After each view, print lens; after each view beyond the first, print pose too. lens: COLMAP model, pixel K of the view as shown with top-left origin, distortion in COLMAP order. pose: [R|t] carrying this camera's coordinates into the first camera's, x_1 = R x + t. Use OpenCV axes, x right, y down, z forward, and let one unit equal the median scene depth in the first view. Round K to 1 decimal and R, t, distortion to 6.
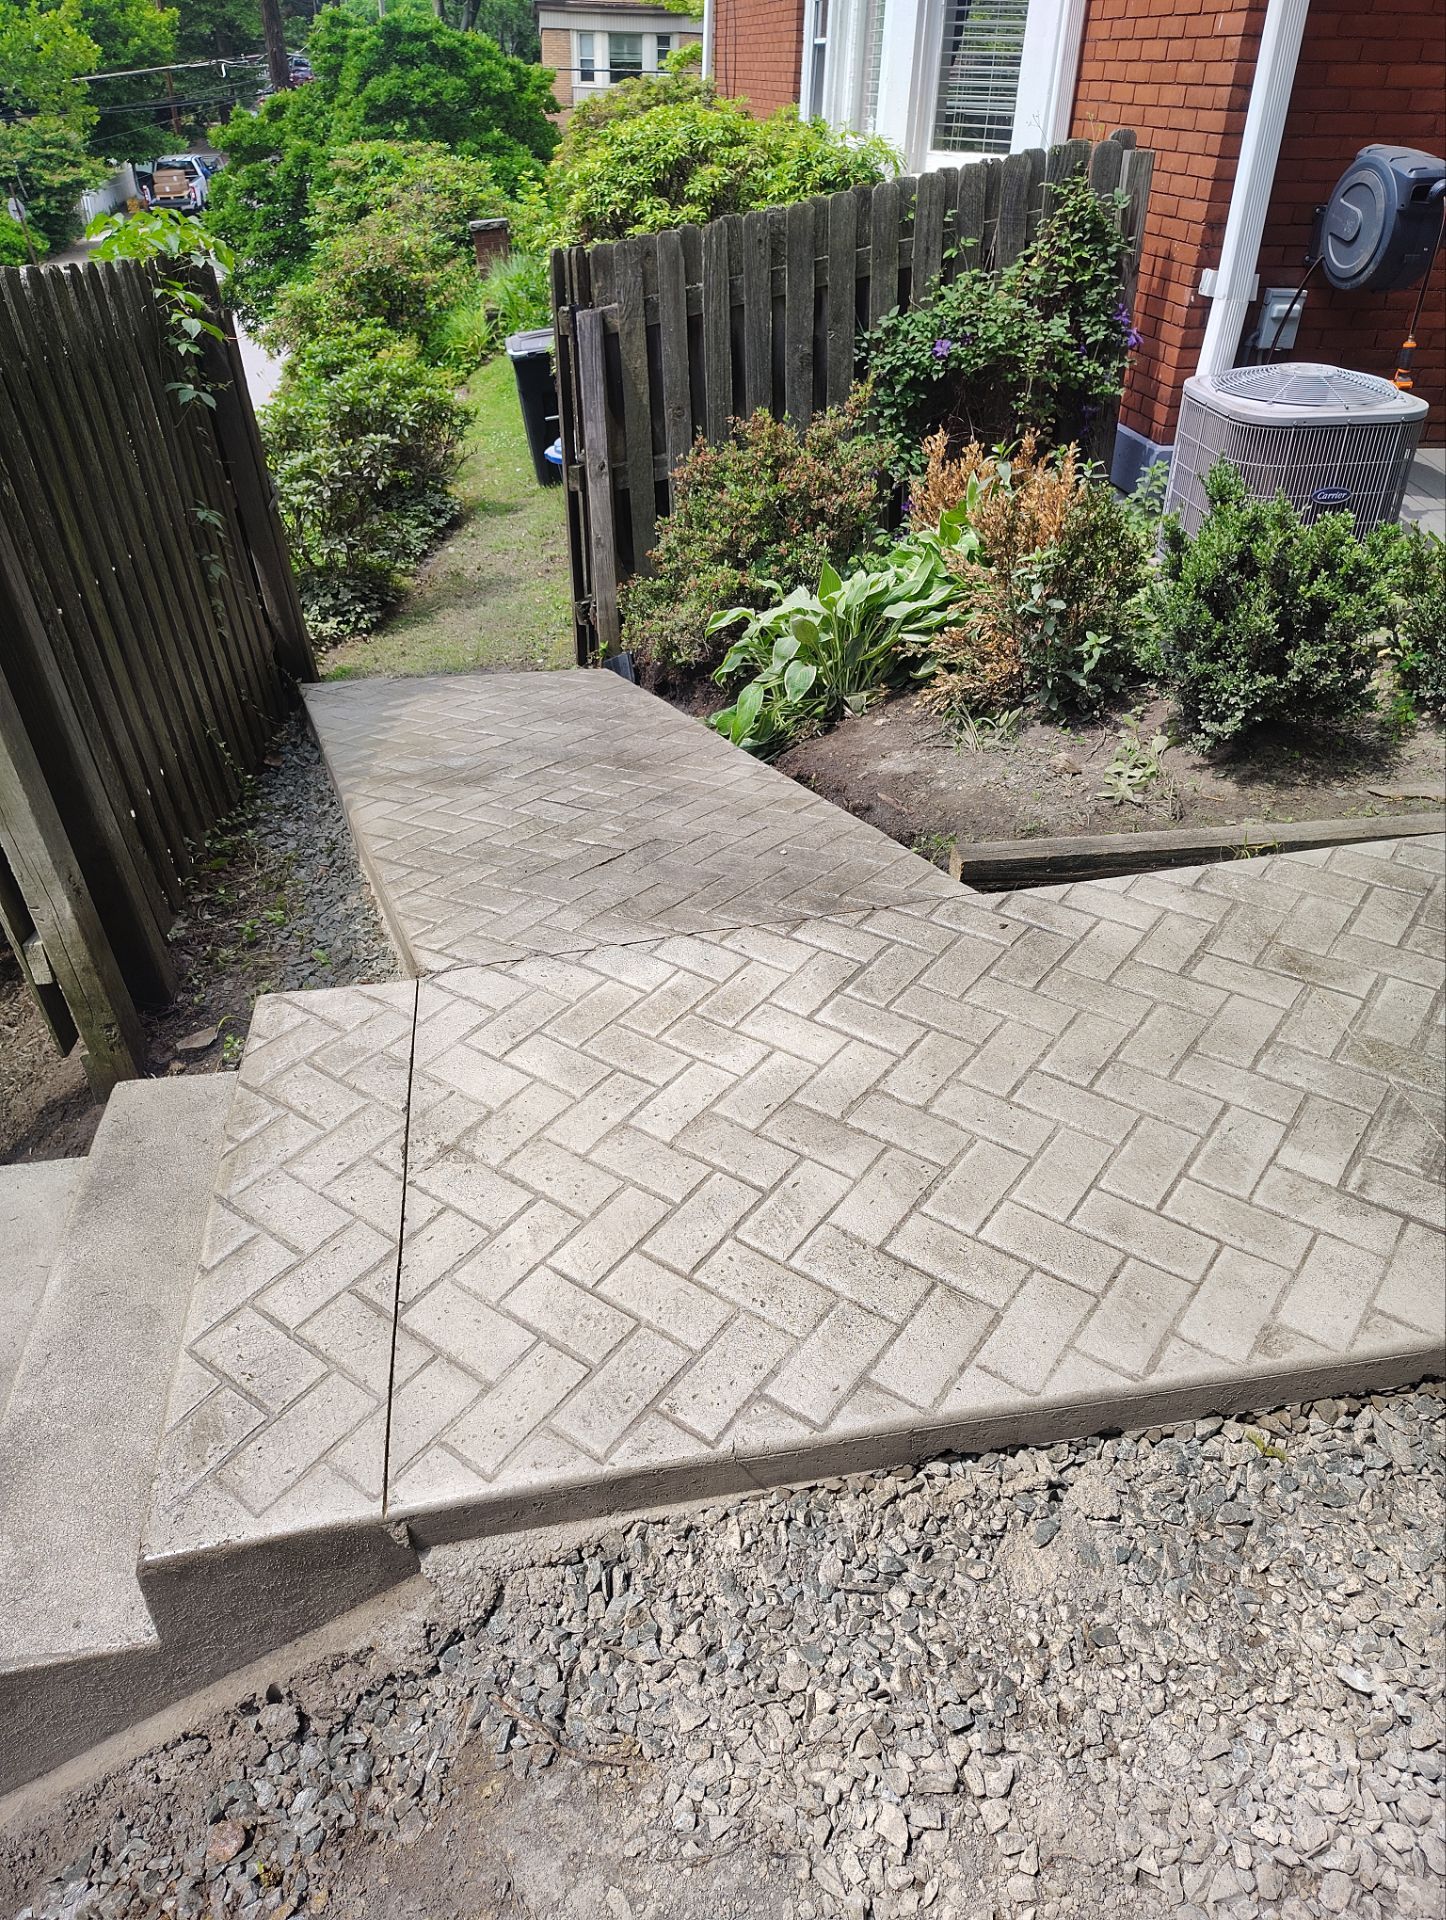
lens RADIAL K [[1325.0, 0, 737.0], [0, 1325.0, 957.8], [0, 0, 1]] dist [0.036978, -0.041023]
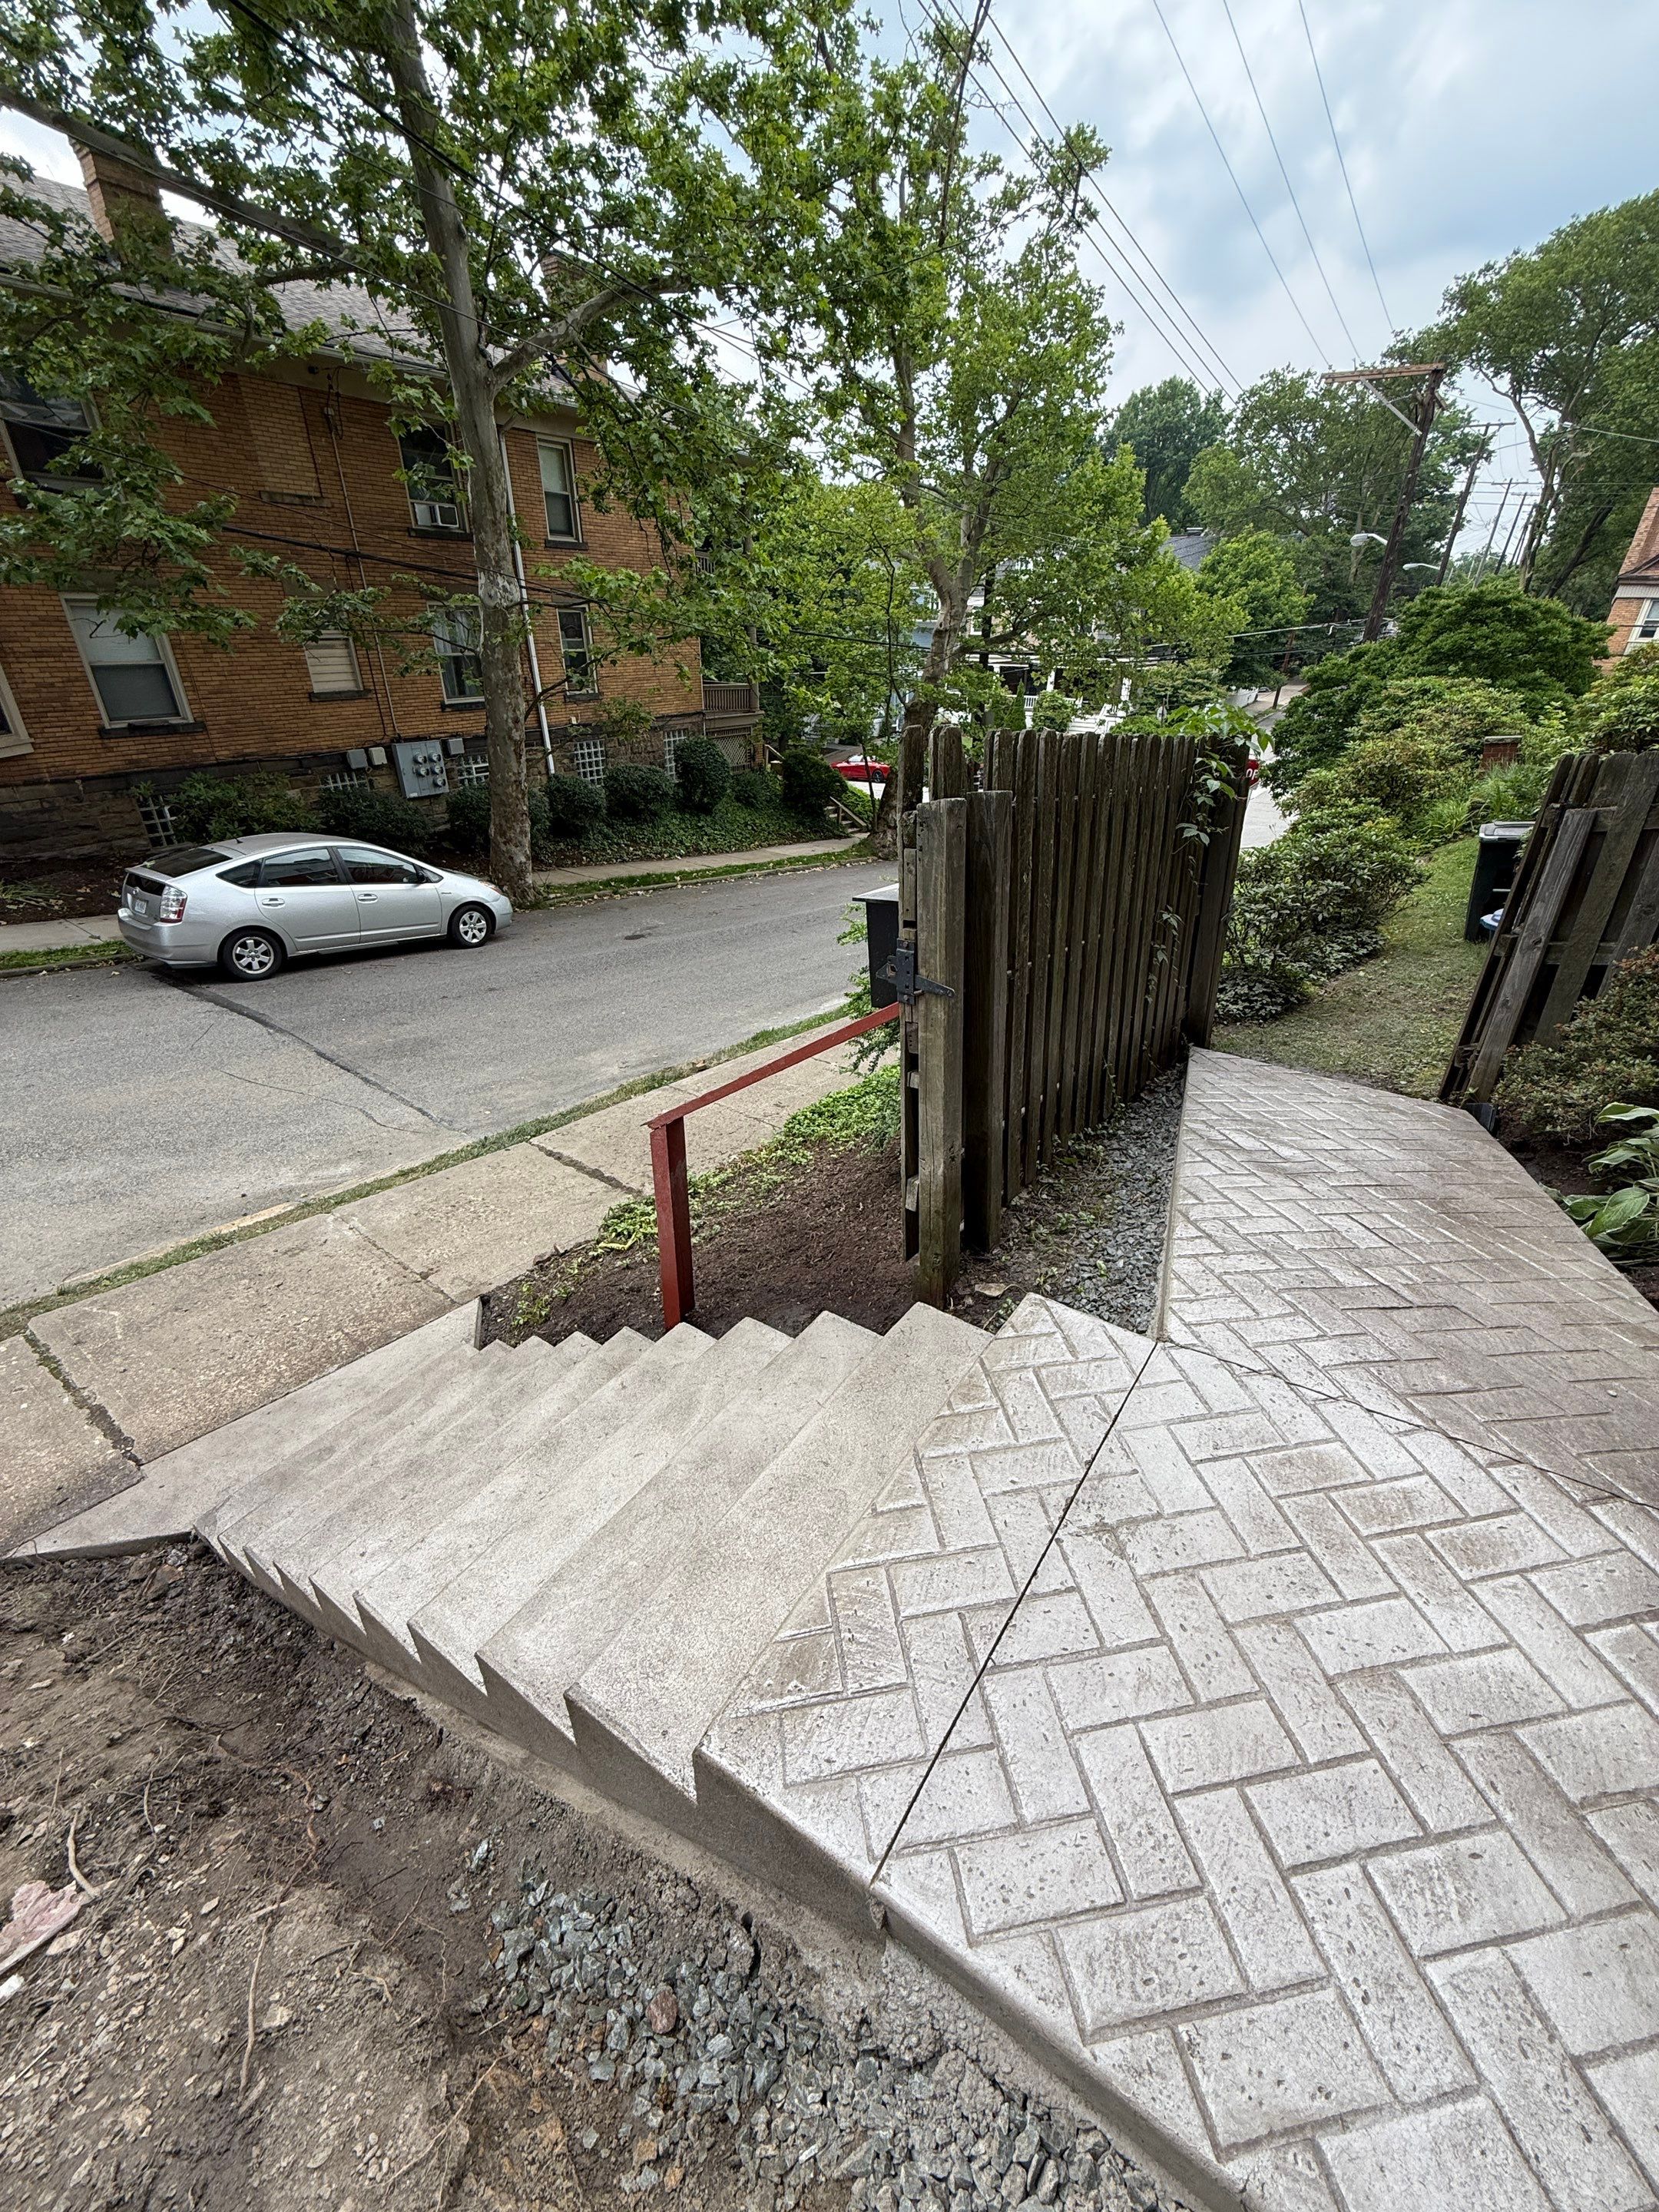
lens RADIAL K [[880.2, 0, 824.9], [0, 880.2, 1098.5], [0, 0, 1]] dist [0.001259, -0.000492]
pose [[0.709426, 0.319963, -0.627964, -0.020687], [-0.382636, 0.923114, 0.038076, -0.053205], [0.591865, 0.213270, 0.777311, 0.115115]]
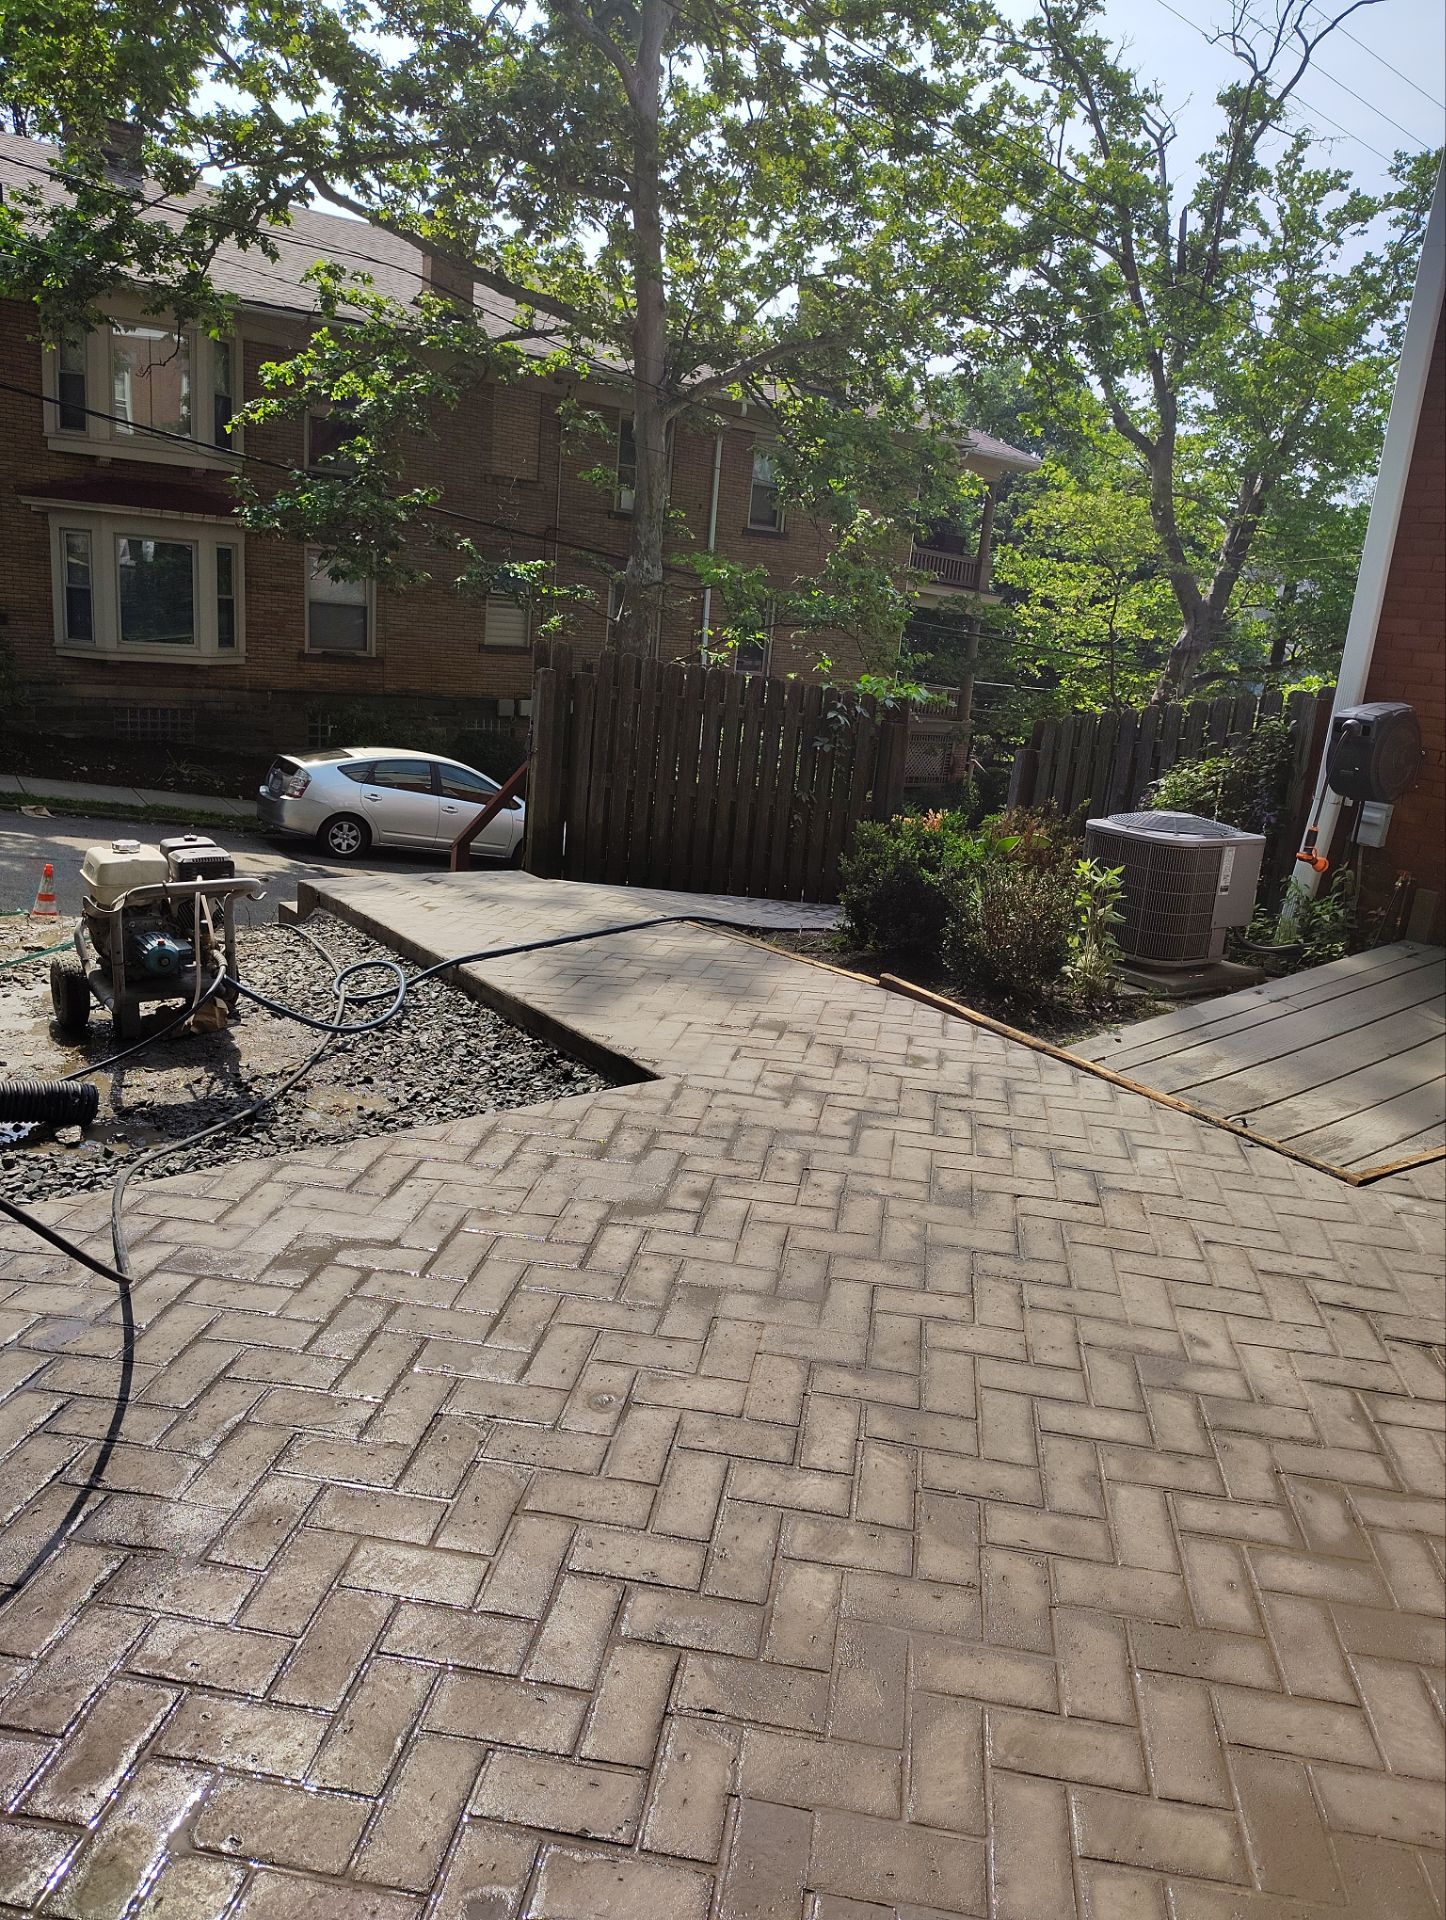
lens RADIAL K [[1294.9, 0, 731.4], [0, 1294.9, 965.1], [0, 0, 1]] dist [0.064238, -0.077540]
pose [[0.414689, 0.264384, -0.870709, 1.274339], [-0.569775, 0.821508, -0.021921, -0.004365], [0.709499, 0.505199, 0.491310, 0.036686]]
